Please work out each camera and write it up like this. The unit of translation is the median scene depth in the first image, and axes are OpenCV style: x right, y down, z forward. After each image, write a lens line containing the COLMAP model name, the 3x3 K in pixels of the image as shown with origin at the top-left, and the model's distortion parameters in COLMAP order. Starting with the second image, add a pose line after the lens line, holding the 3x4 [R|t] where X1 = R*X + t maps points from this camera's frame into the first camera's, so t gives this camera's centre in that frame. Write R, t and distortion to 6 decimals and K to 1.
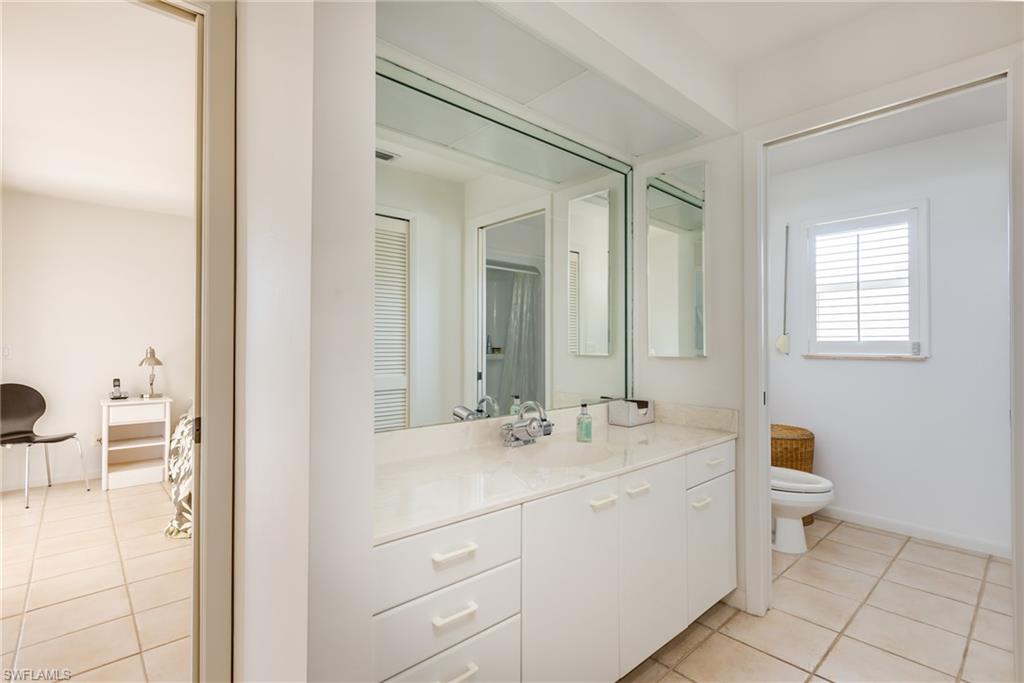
lens RADIAL K [[479.6, 0, 513.5], [0, 479.6, 338.6], [0, 0, 1]] dist [-0.002652, -0.000094]
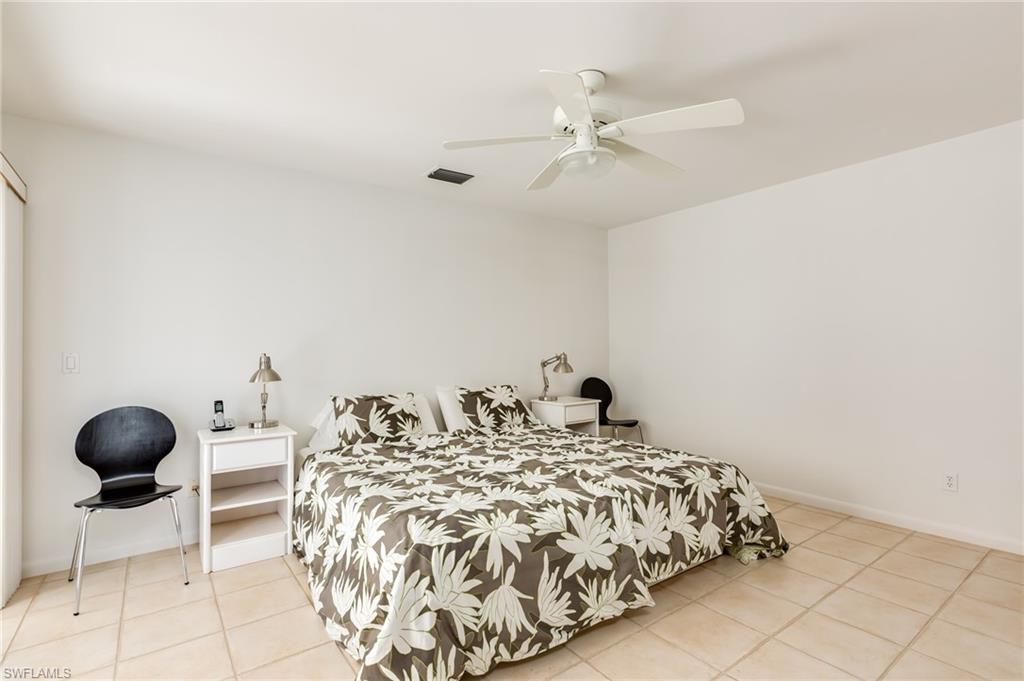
lens RADIAL K [[497.1, 0, 520.1], [0, 497.1, 341.4], [0, 0, 1]] dist [0.000615, 0.000029]
pose [[0.994219, -0.009206, -0.106976, -0.324361], [0.009034, 0.999957, -0.002093, 0.004275], [0.106991, 0.001114, 0.994259, 0.339269]]
